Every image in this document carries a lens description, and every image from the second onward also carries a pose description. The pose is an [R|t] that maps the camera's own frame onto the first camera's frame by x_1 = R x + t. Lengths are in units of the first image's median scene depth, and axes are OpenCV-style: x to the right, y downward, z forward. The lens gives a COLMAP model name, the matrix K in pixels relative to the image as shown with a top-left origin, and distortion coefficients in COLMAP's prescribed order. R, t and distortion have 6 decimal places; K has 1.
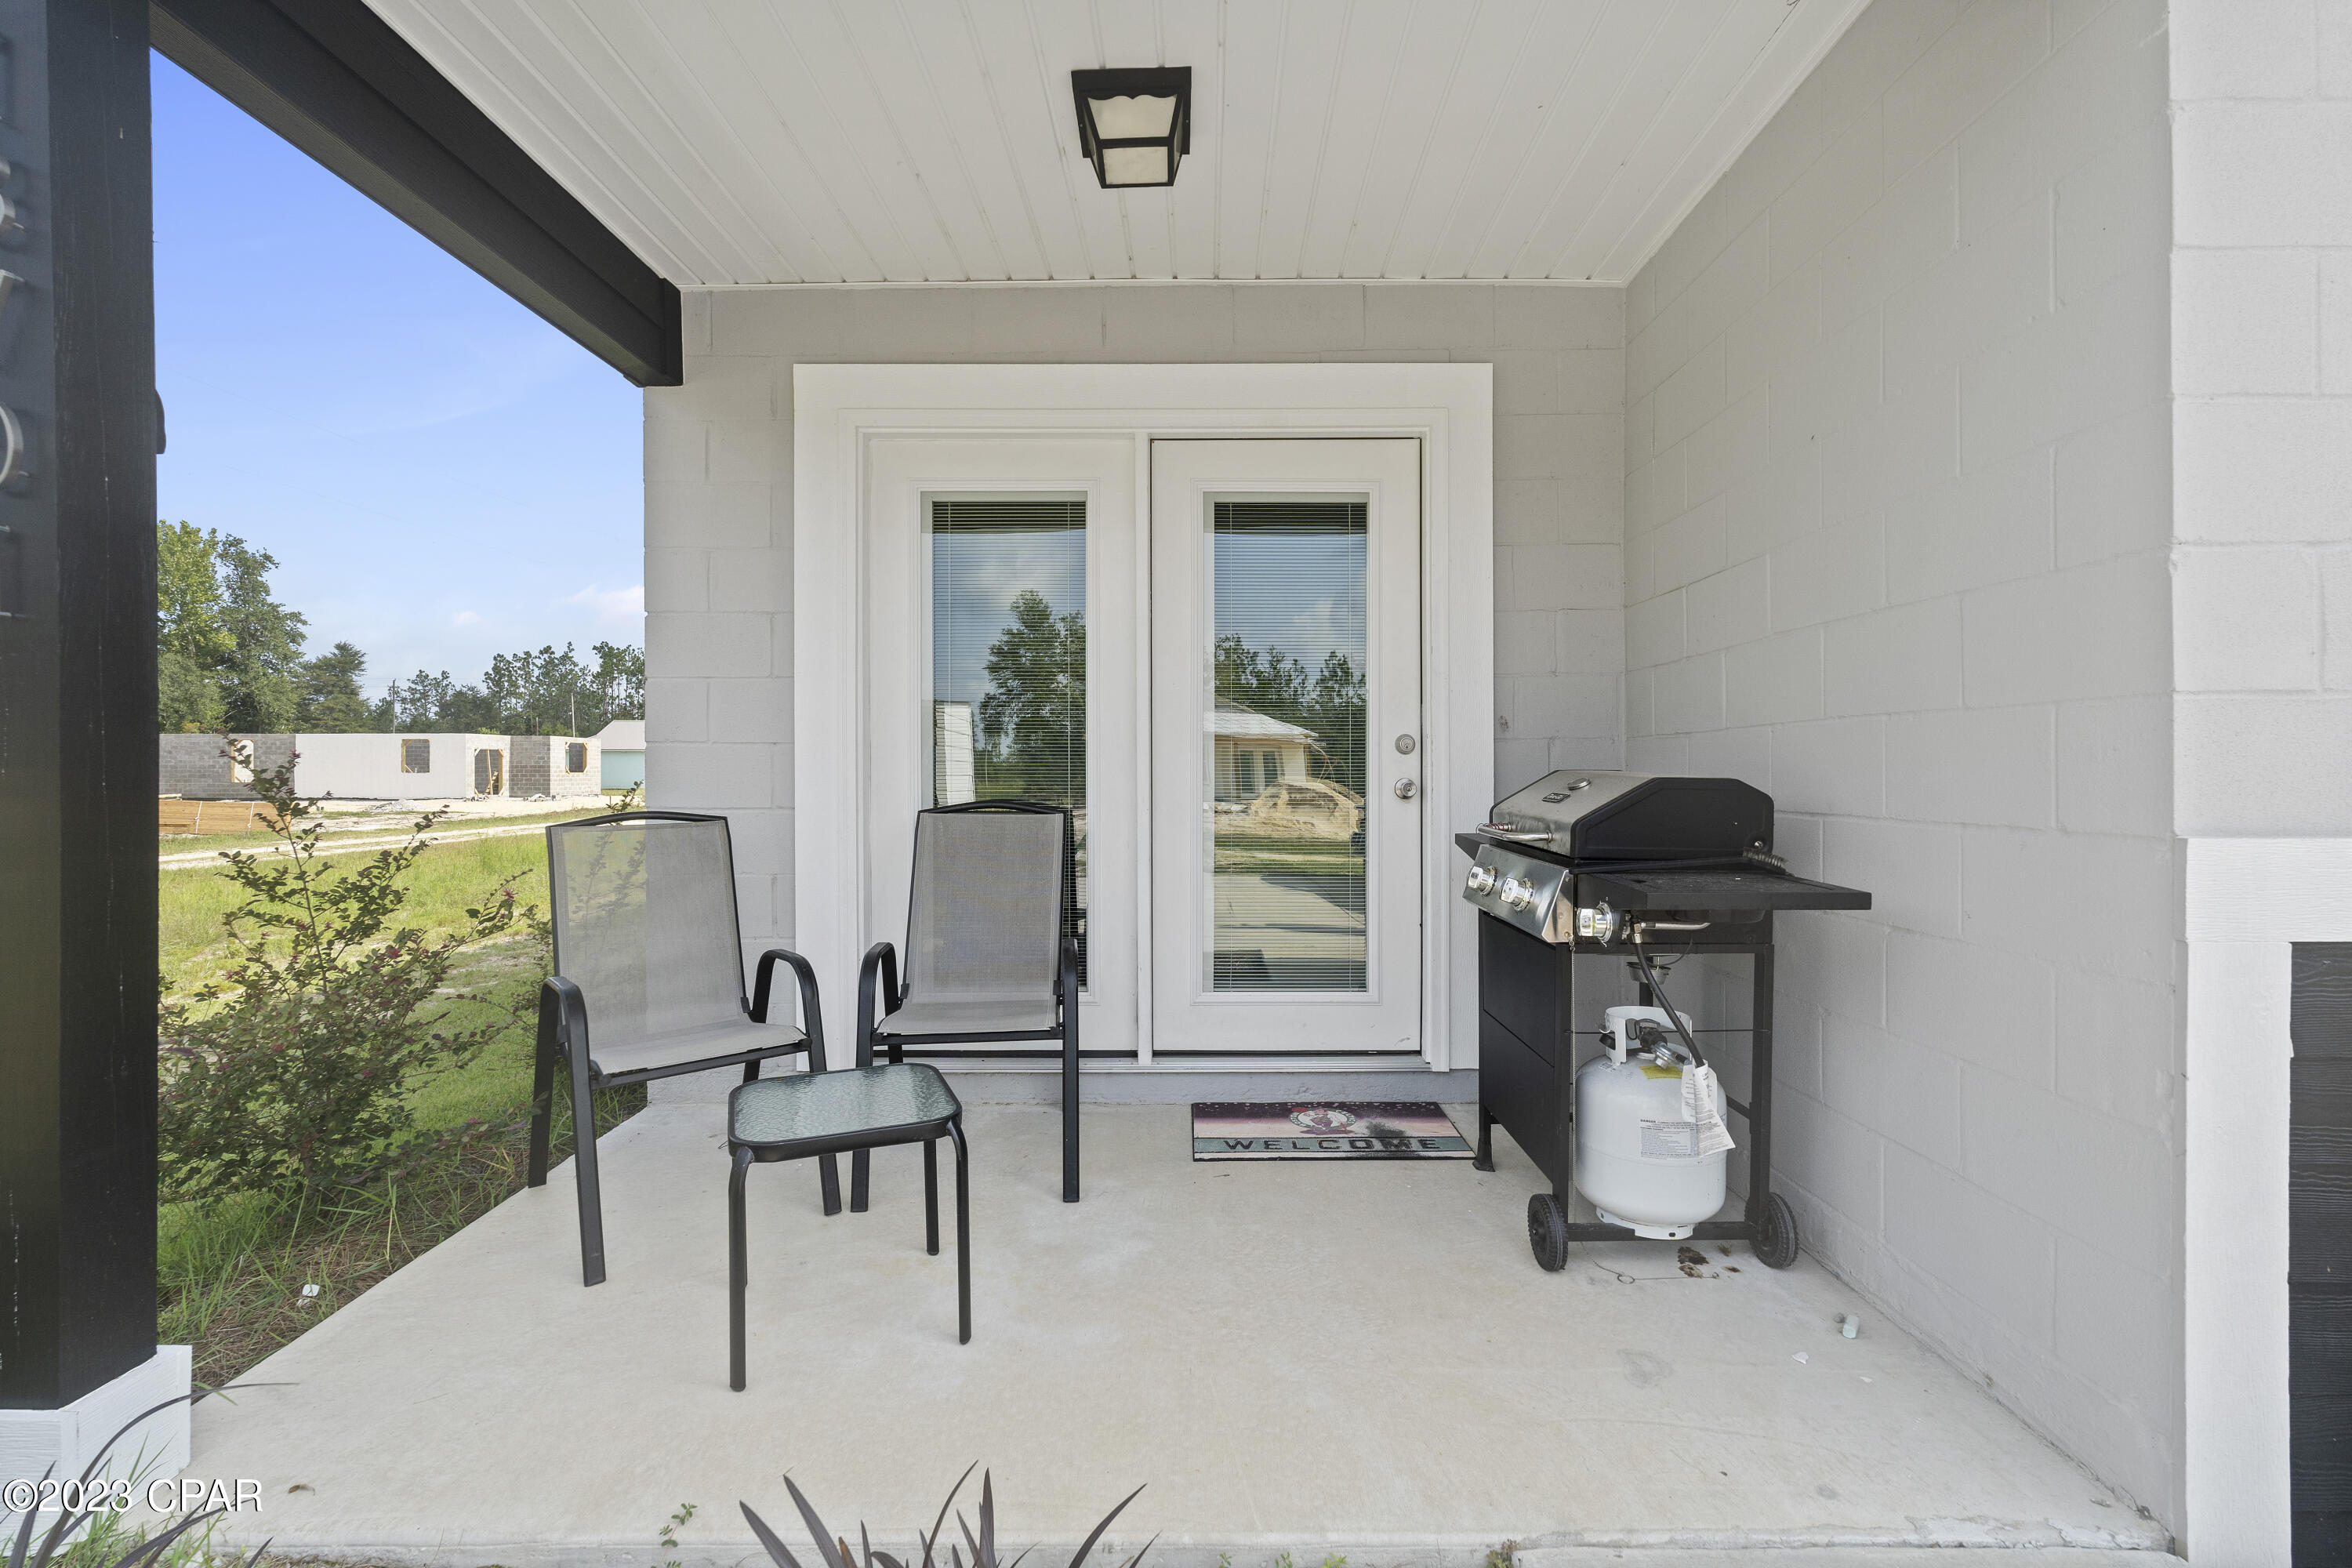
lens RADIAL K [[1053.3, 0, 1180.8], [0, 1053.3, 759.3], [0, 0, 1]] dist [-0.001734, 0.000382]
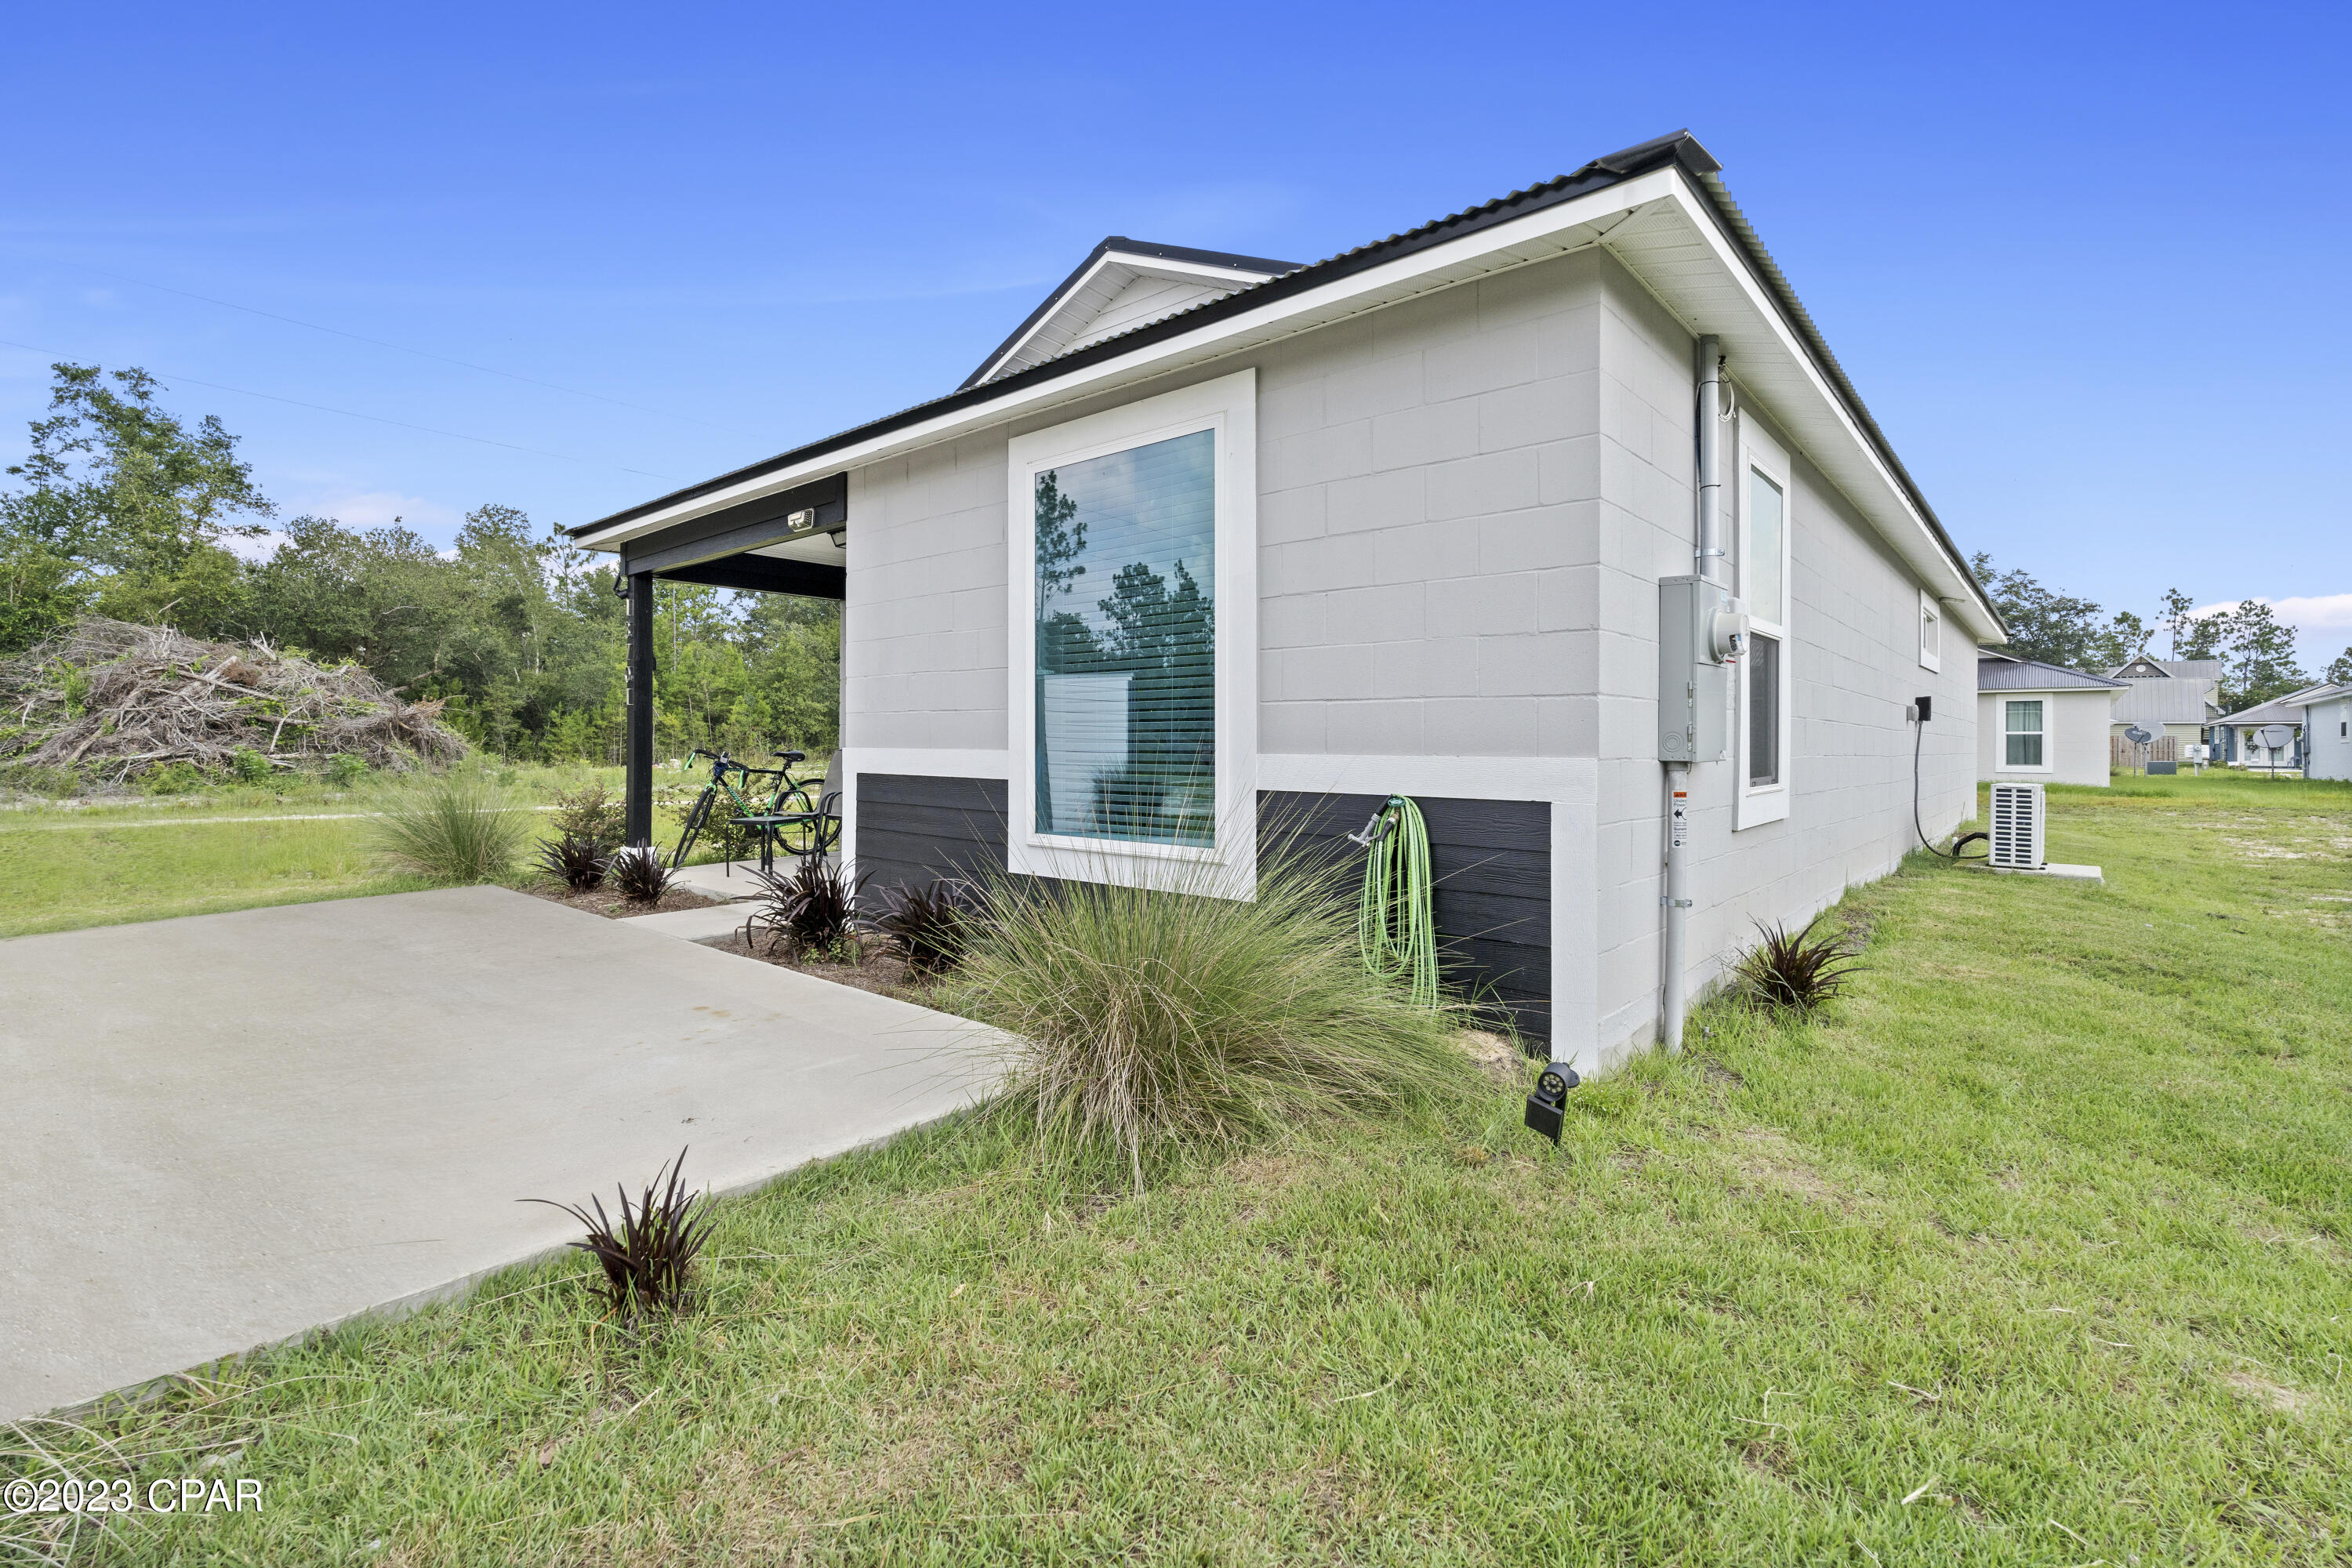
lens RADIAL K [[1050.5, 0, 1180.7], [0, 1050.5, 735.0], [0, 0, 1]] dist [-0.001890, -0.000176]
pose [[0.764117, 0.000143, -0.645078, 0.100930], [0.002310, 0.999993, 0.002958, 0.000350], [0.645074, -0.003750, 0.764111, -0.029018]]
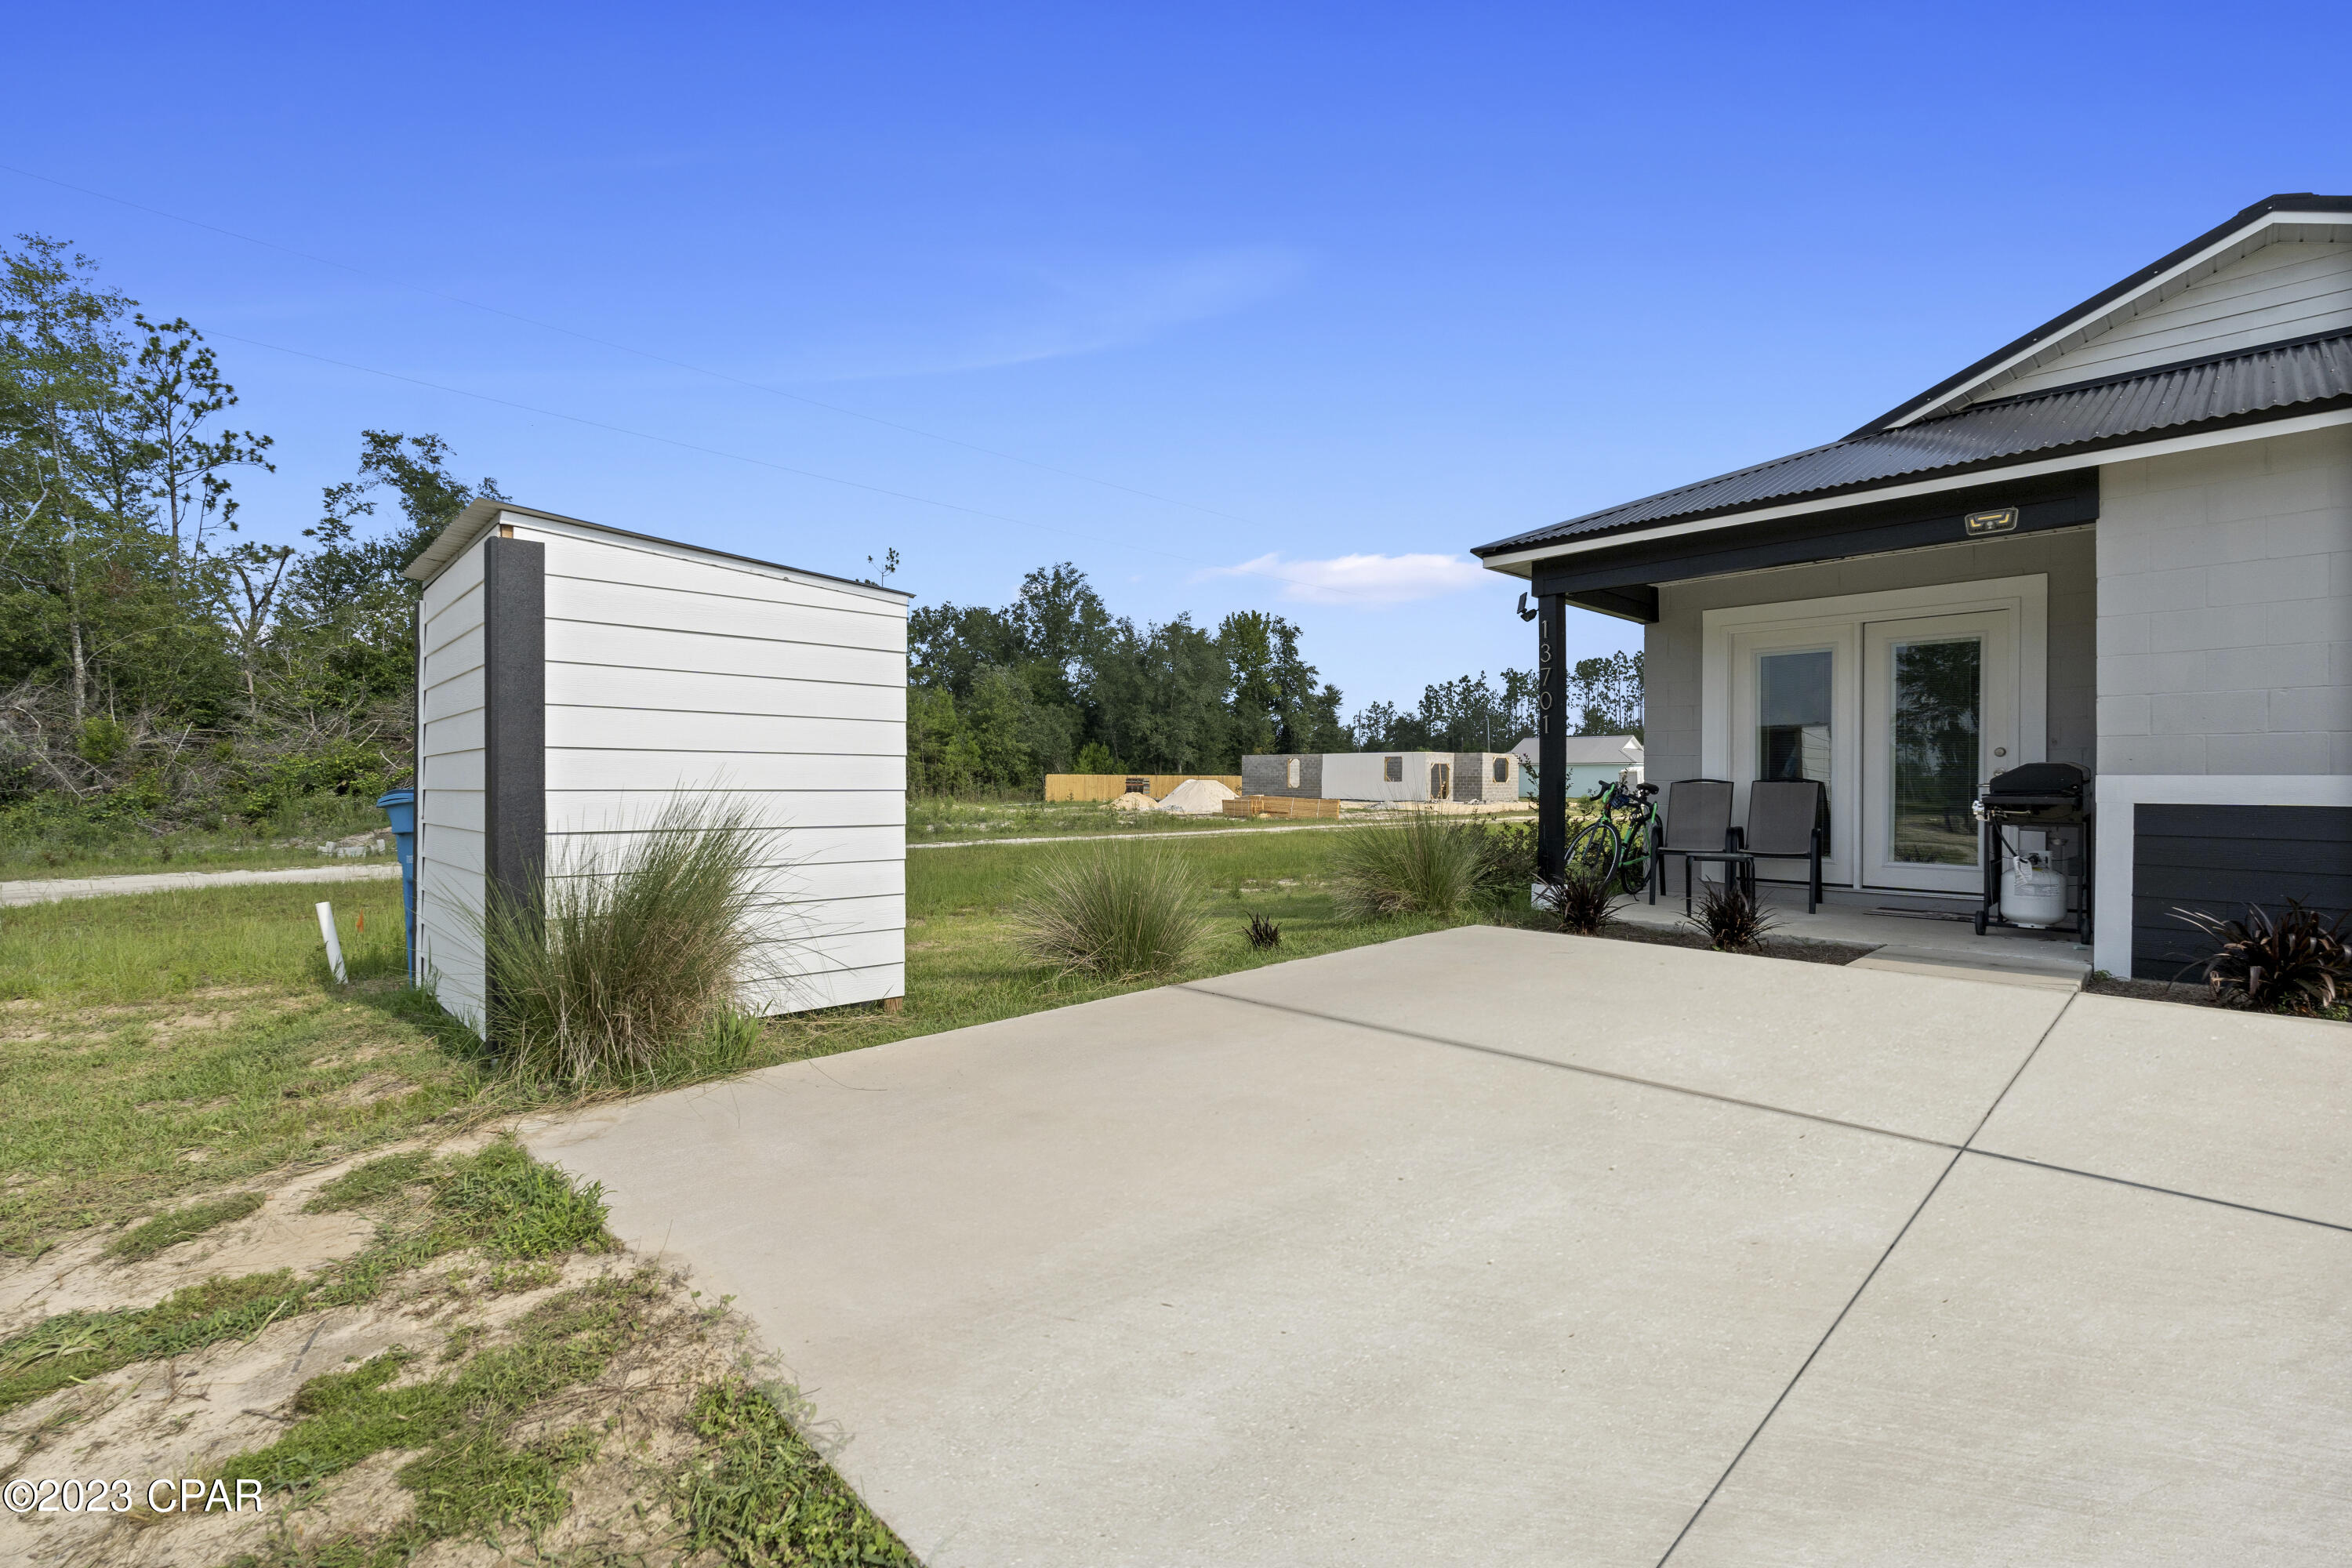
lens RADIAL K [[1041.4, 0, 1182.4], [0, 1041.4, 785.2], [0, 0, 1]] dist [-0.002655, 0.000088]
pose [[0.695915, 0.007463, -0.718085, 0.028775], [0.001140, 0.999933, 0.011497, 0.001323], [0.718123, -0.008820, 0.695860, -0.084085]]
